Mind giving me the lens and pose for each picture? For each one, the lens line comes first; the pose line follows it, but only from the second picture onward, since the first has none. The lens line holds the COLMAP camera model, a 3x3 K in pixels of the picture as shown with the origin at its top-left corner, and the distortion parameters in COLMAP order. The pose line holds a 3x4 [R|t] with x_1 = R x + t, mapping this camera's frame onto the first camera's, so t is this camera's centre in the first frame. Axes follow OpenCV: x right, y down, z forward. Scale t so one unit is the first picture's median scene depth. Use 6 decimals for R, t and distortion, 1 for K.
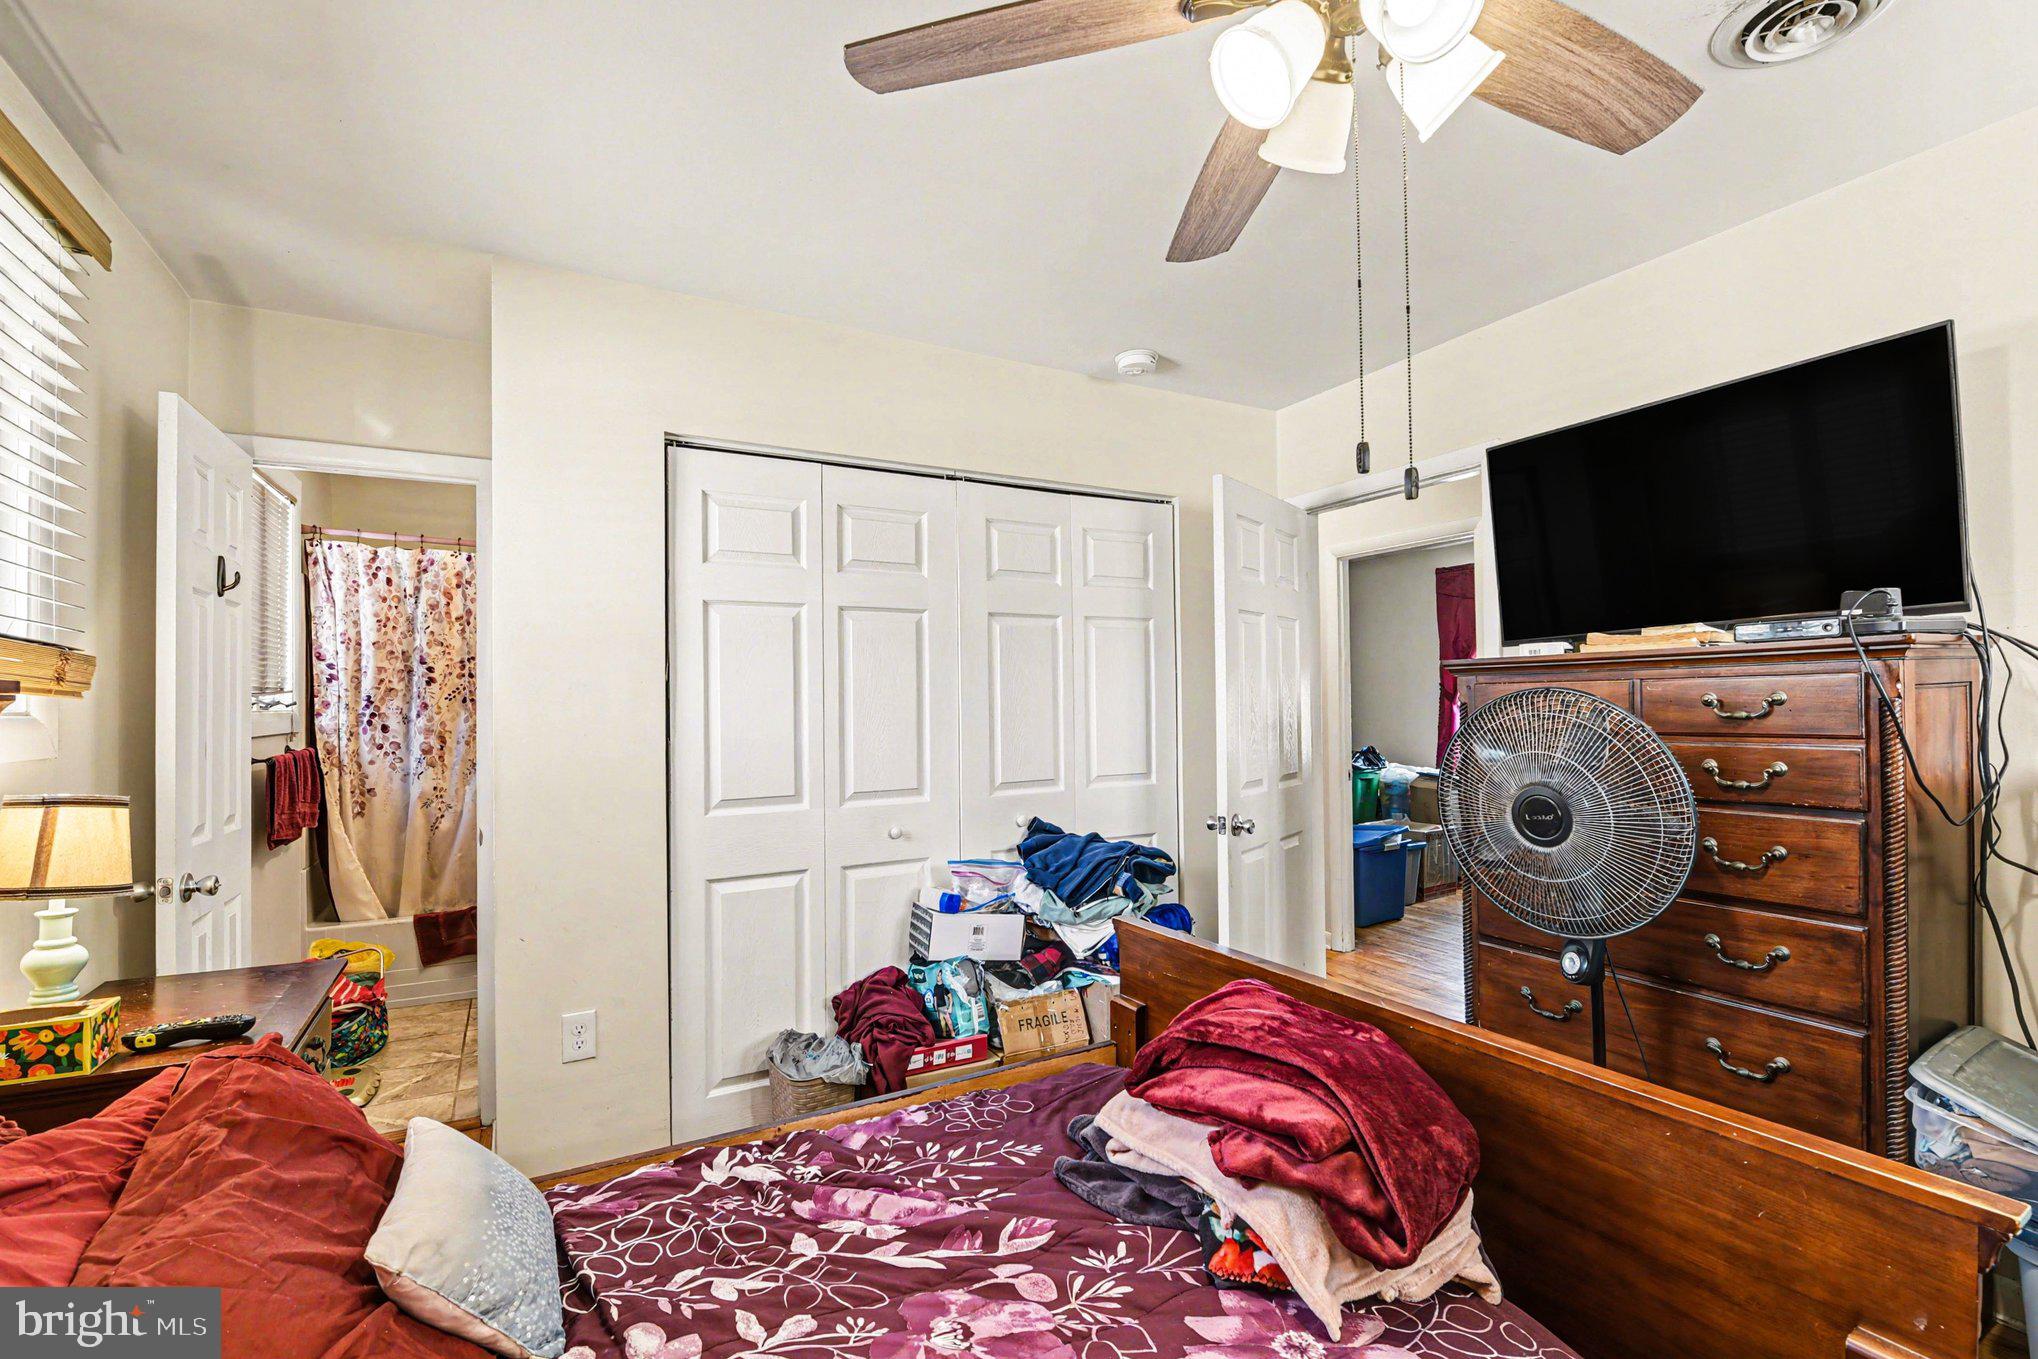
lens RADIAL K [[890.5, 0, 1012.8], [0, 890.5, 681.6], [0, 0, 1]] dist [0.030989, -0.025191]
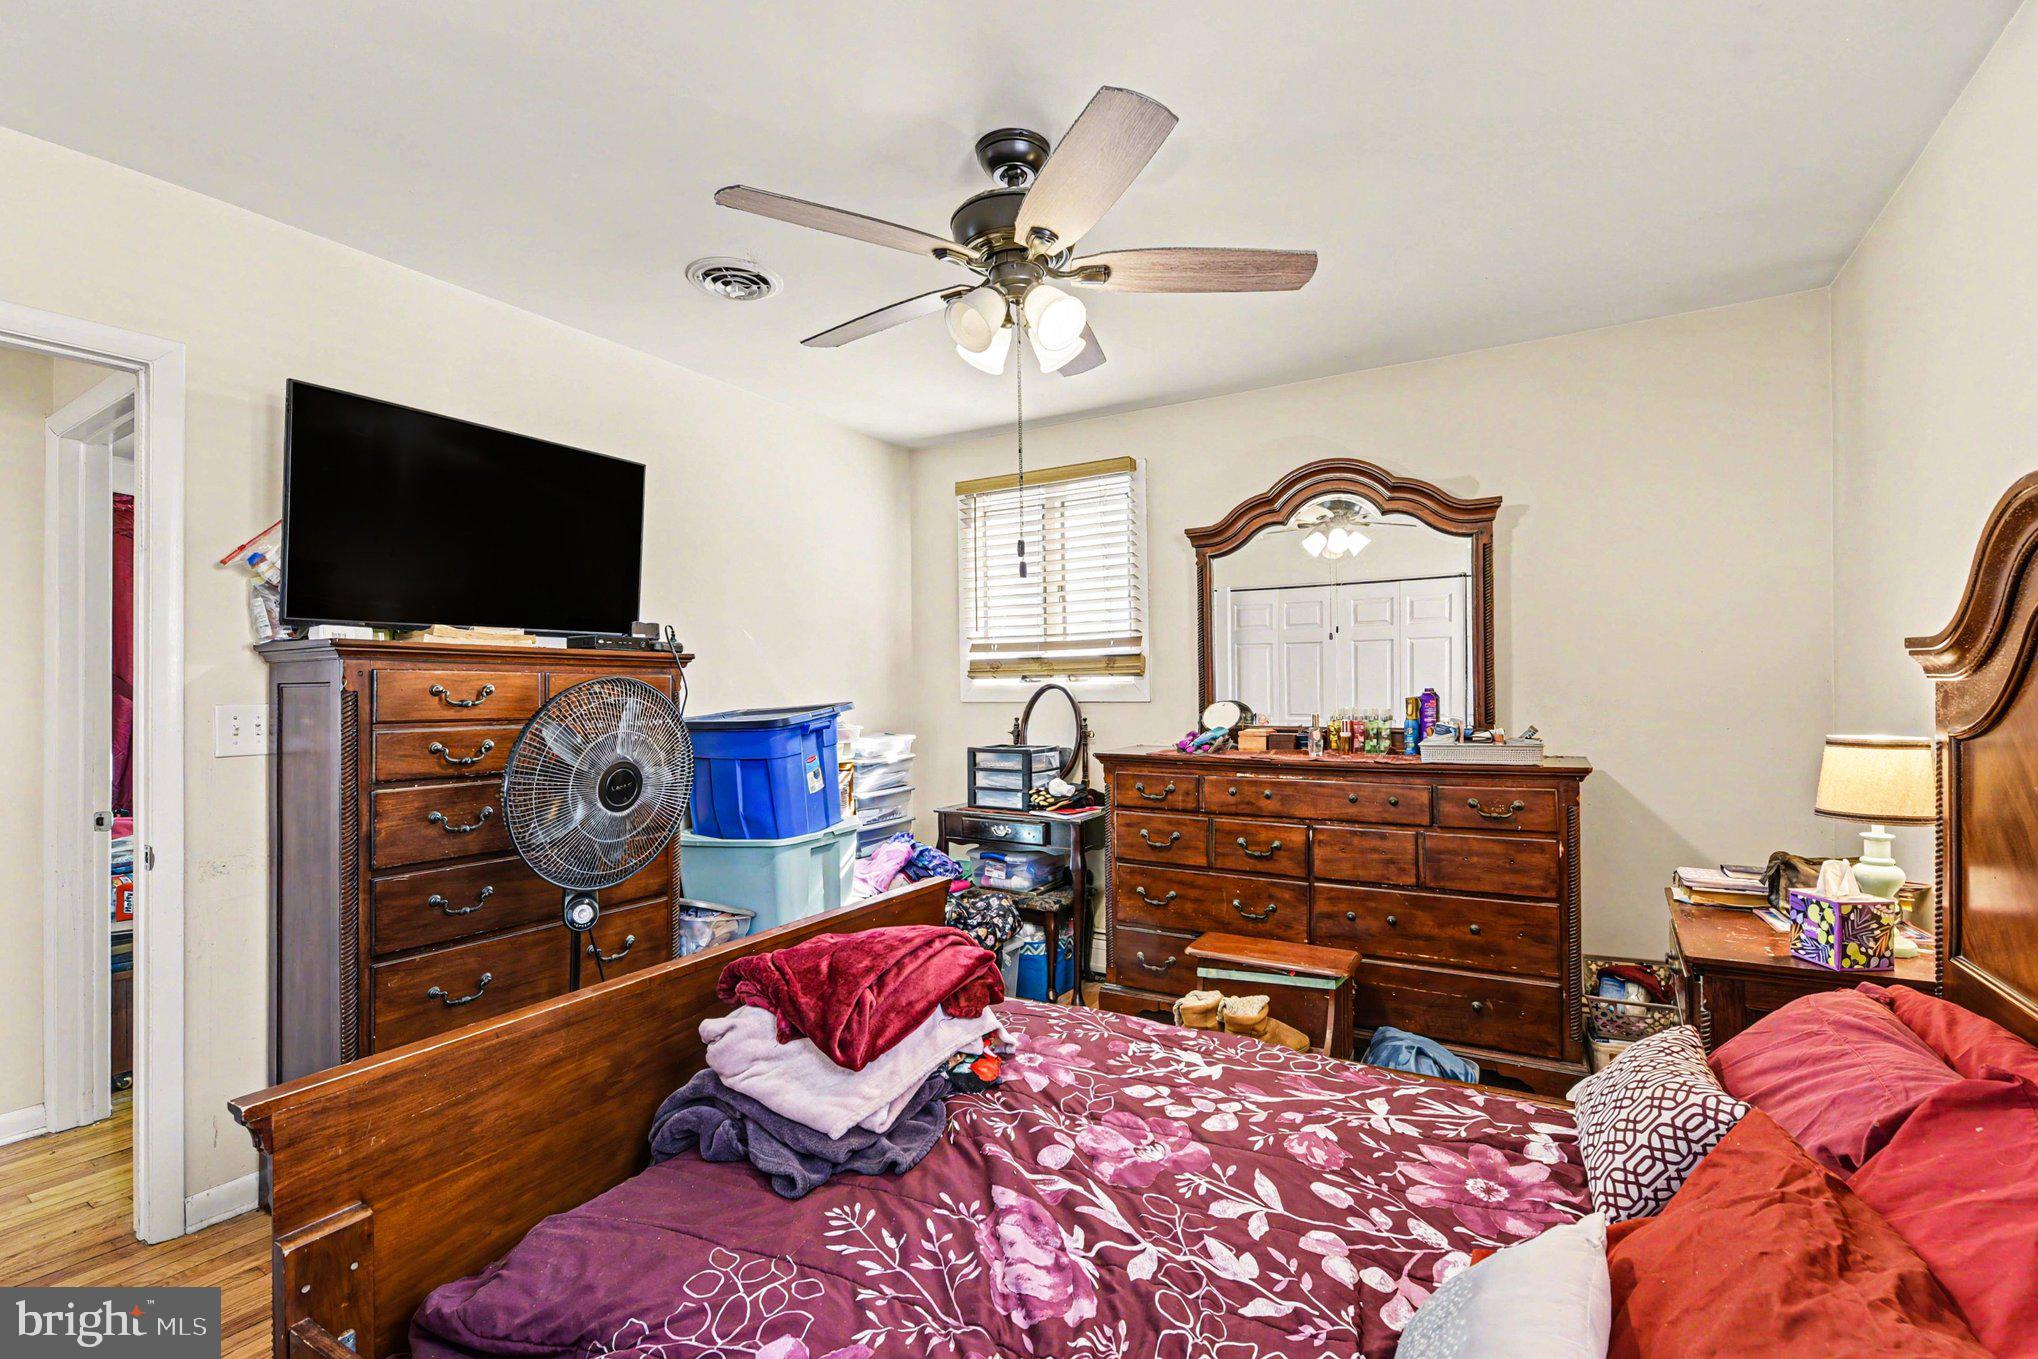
lens RADIAL K [[890.5, 0, 1012.8], [0, 890.5, 681.6], [0, 0, 1]] dist [0.030989, -0.025191]
pose [[-0.484289, 0.025171, 0.874546, -0.675458], [-0.005346, 0.999482, -0.031727, 0.047678], [-0.874892, -0.020040, -0.483903, 1.081818]]
